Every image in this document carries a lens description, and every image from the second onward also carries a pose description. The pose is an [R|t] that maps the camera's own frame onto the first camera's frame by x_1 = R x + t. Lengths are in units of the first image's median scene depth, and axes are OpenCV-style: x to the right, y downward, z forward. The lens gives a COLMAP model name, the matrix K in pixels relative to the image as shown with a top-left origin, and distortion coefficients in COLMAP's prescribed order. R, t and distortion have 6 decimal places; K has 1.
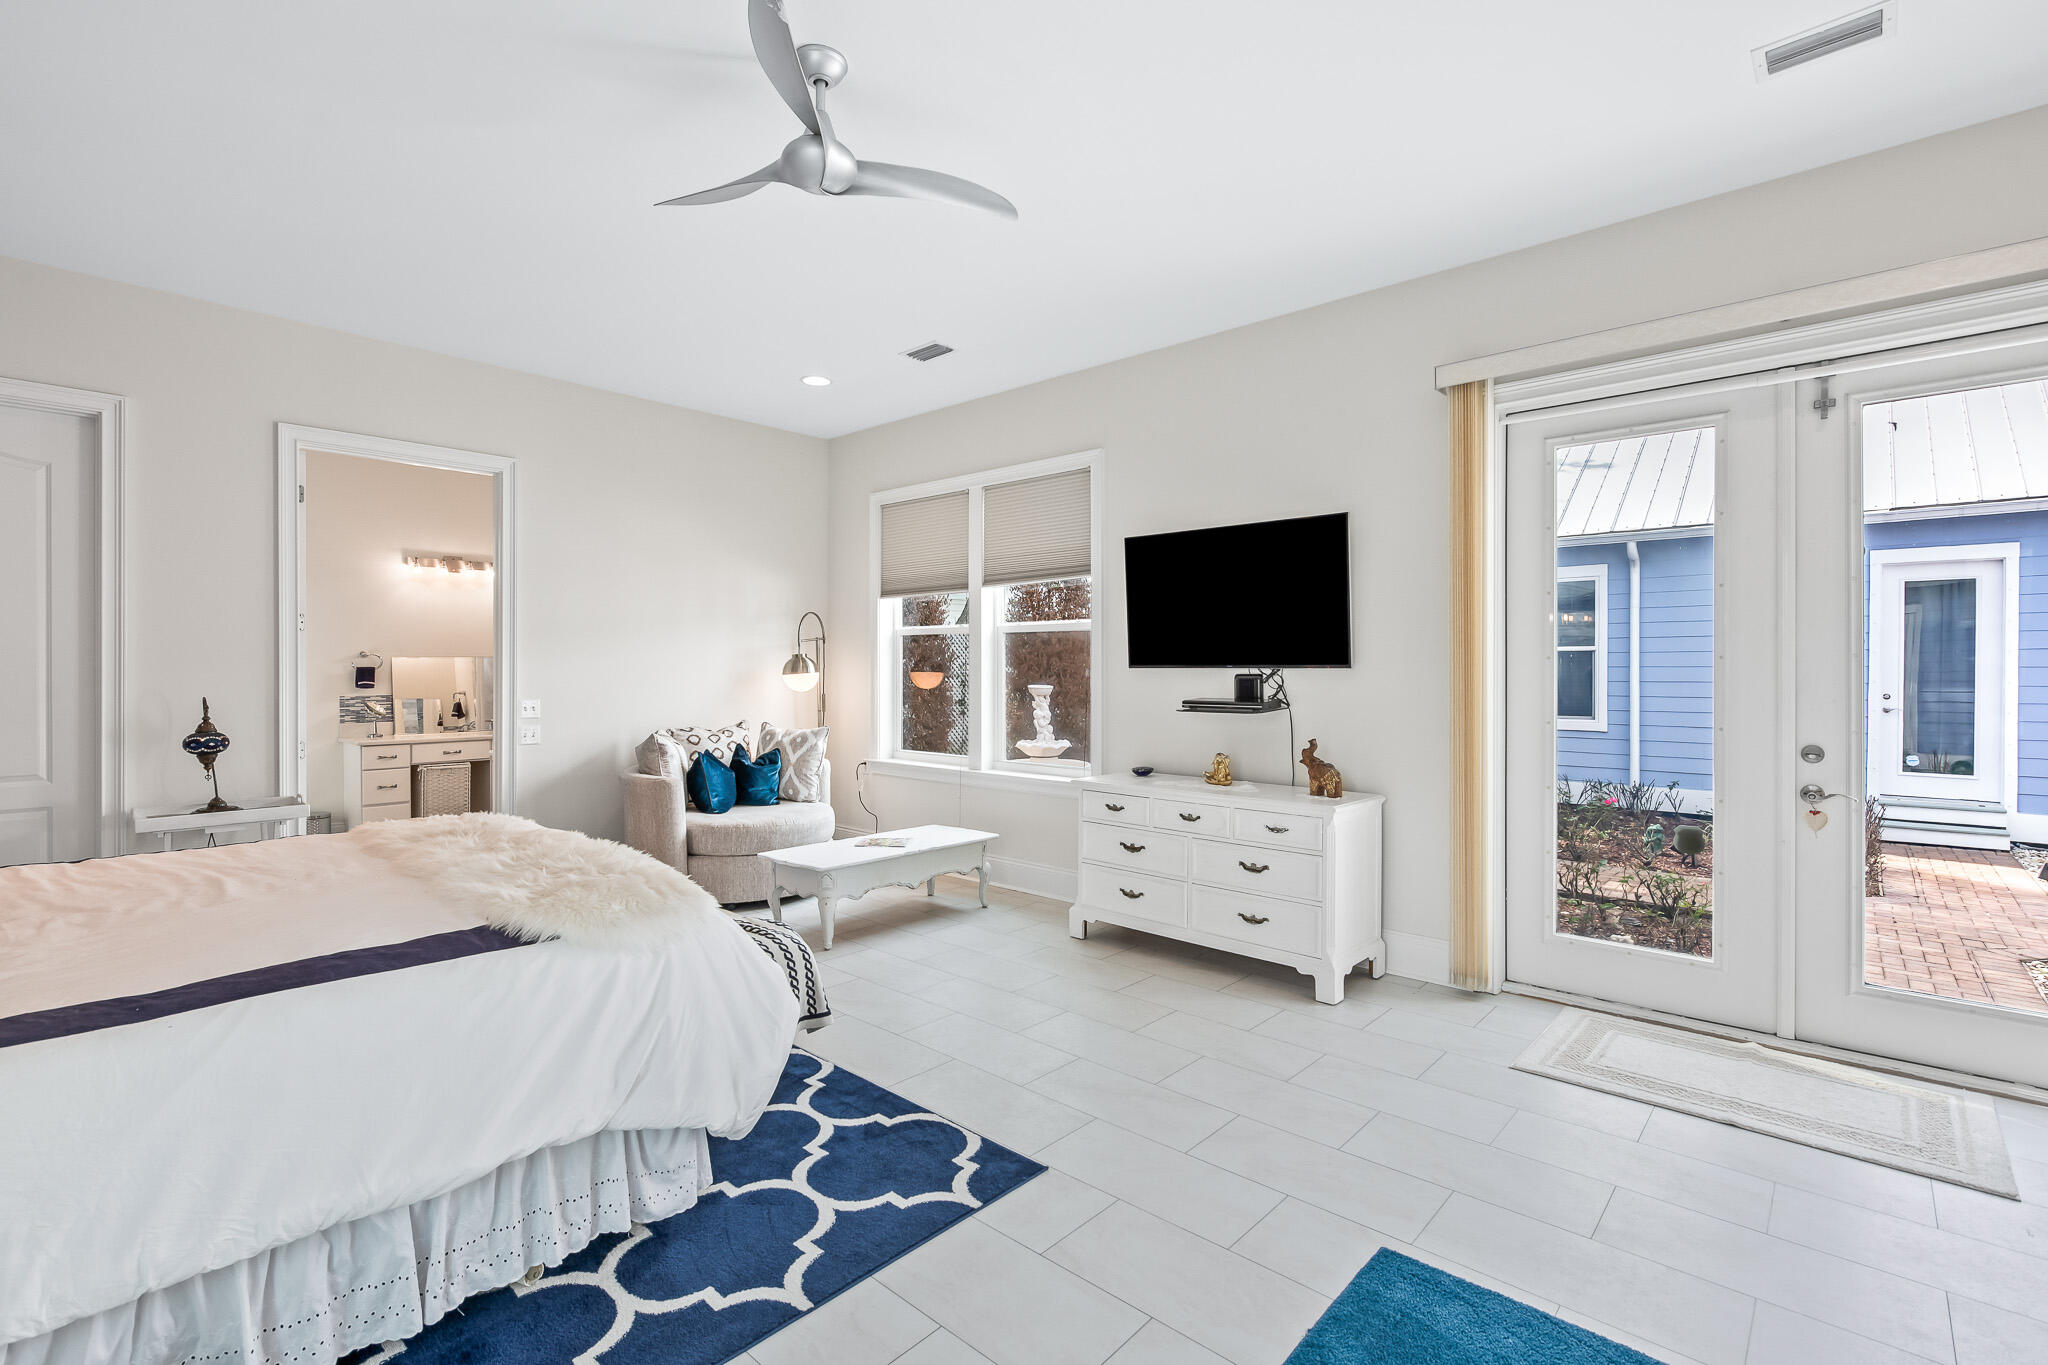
lens RADIAL K [[932.6, 0, 1033.0], [0, 932.6, 671.9], [0, 0, 1]] dist [-0.010482, -0.000481]
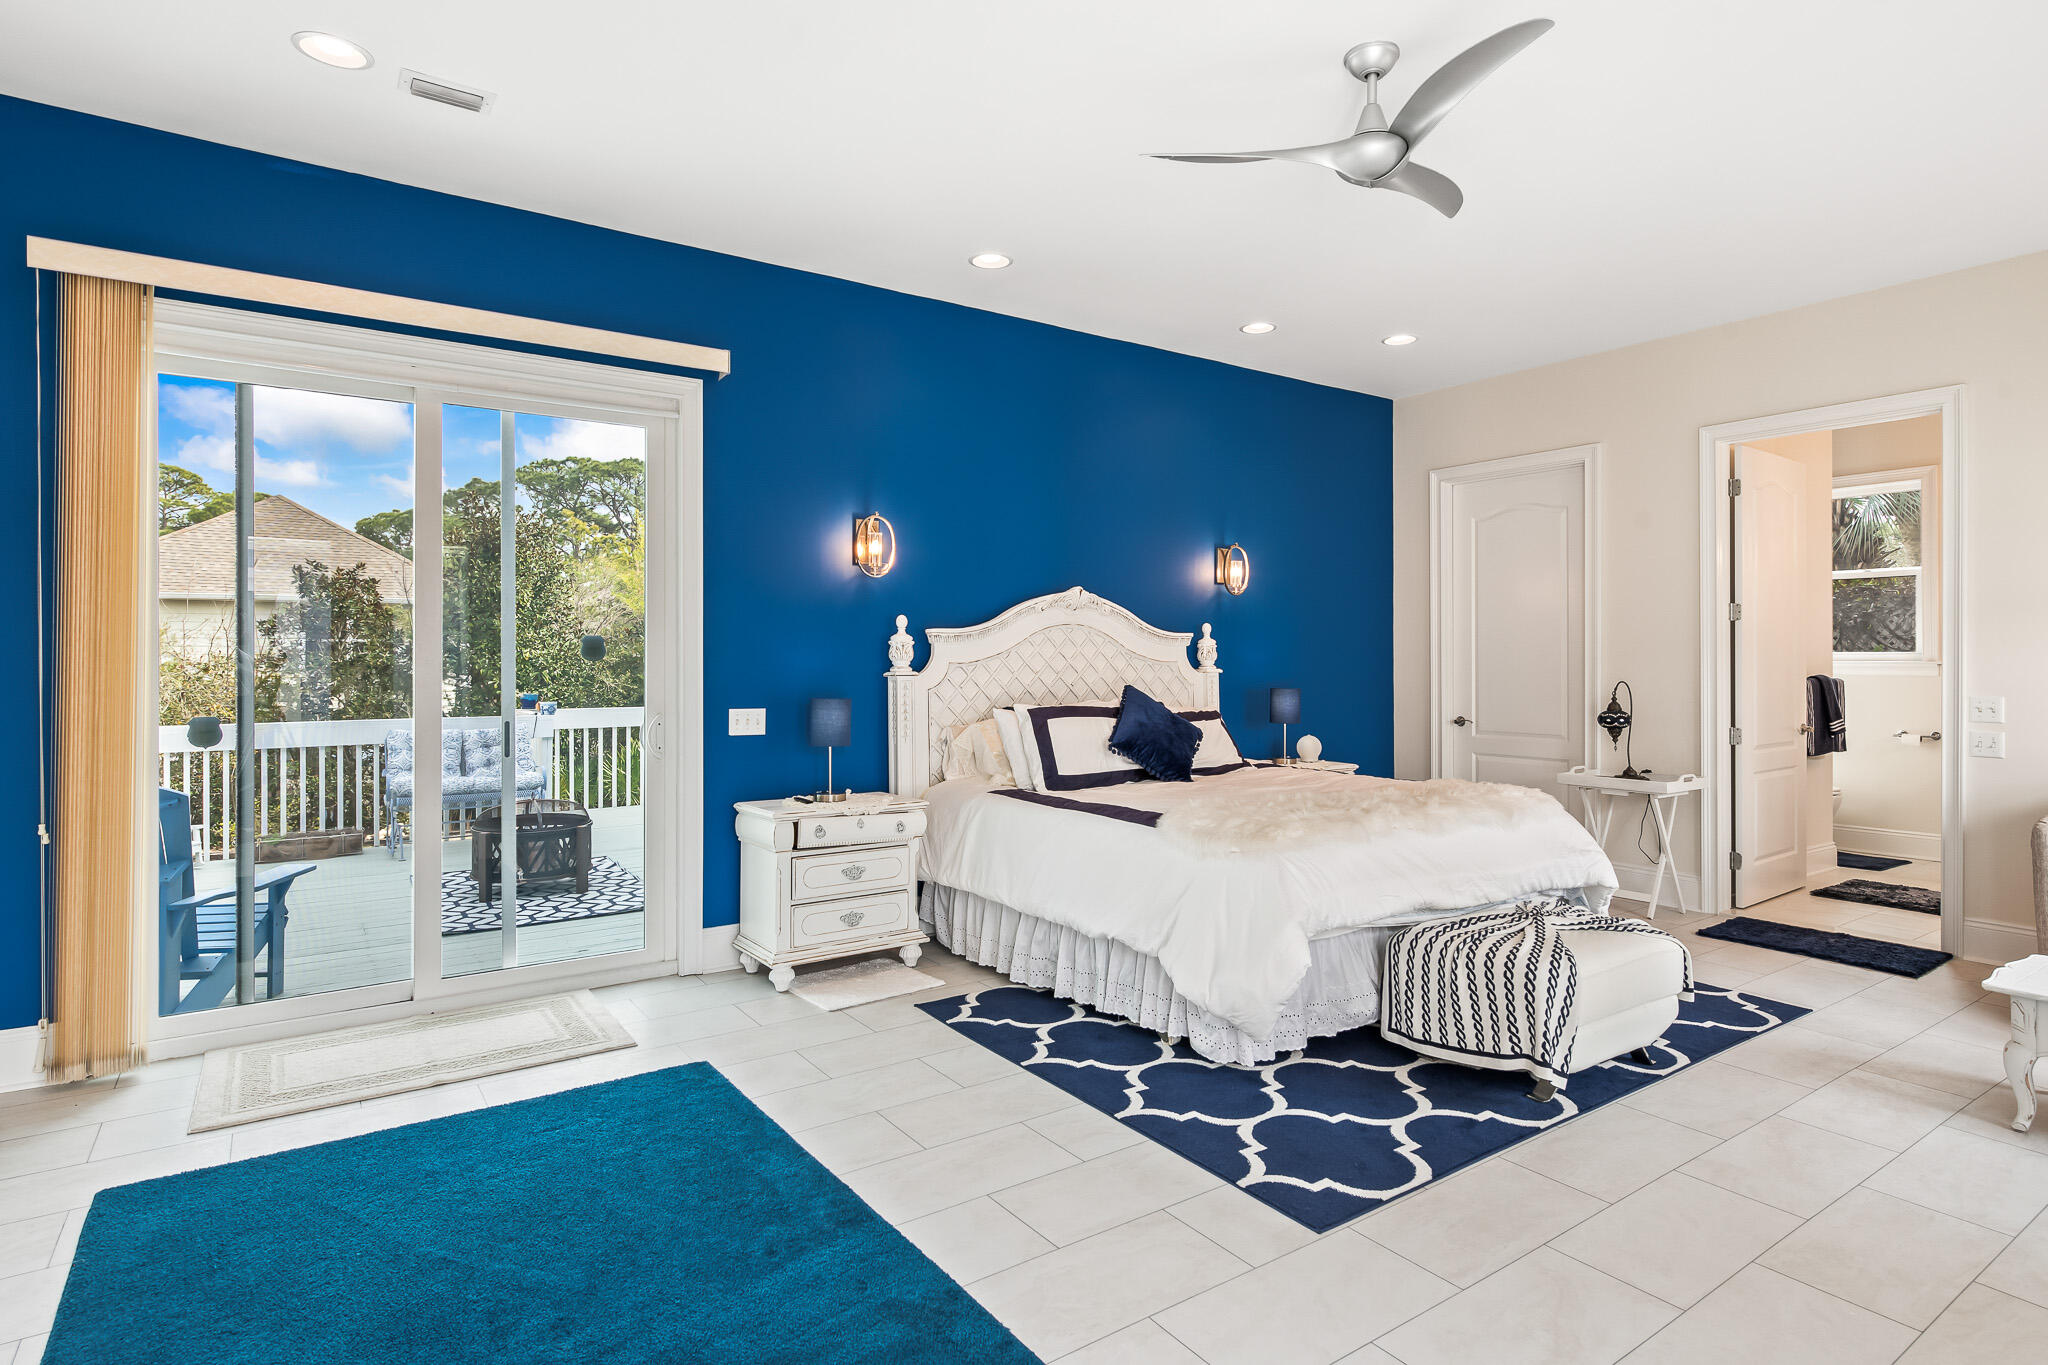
lens RADIAL K [[1076.9, 0, 1029.5], [0, 1076.9, 663.6], [0, 0, 1]] dist [0.002645, 0.000841]
pose [[-0.232801, 0.007125, -0.972498, 0.893488], [-0.003629, 0.999960, 0.008195, -0.005533], [0.972518, 0.005437, -0.232766, 0.818556]]
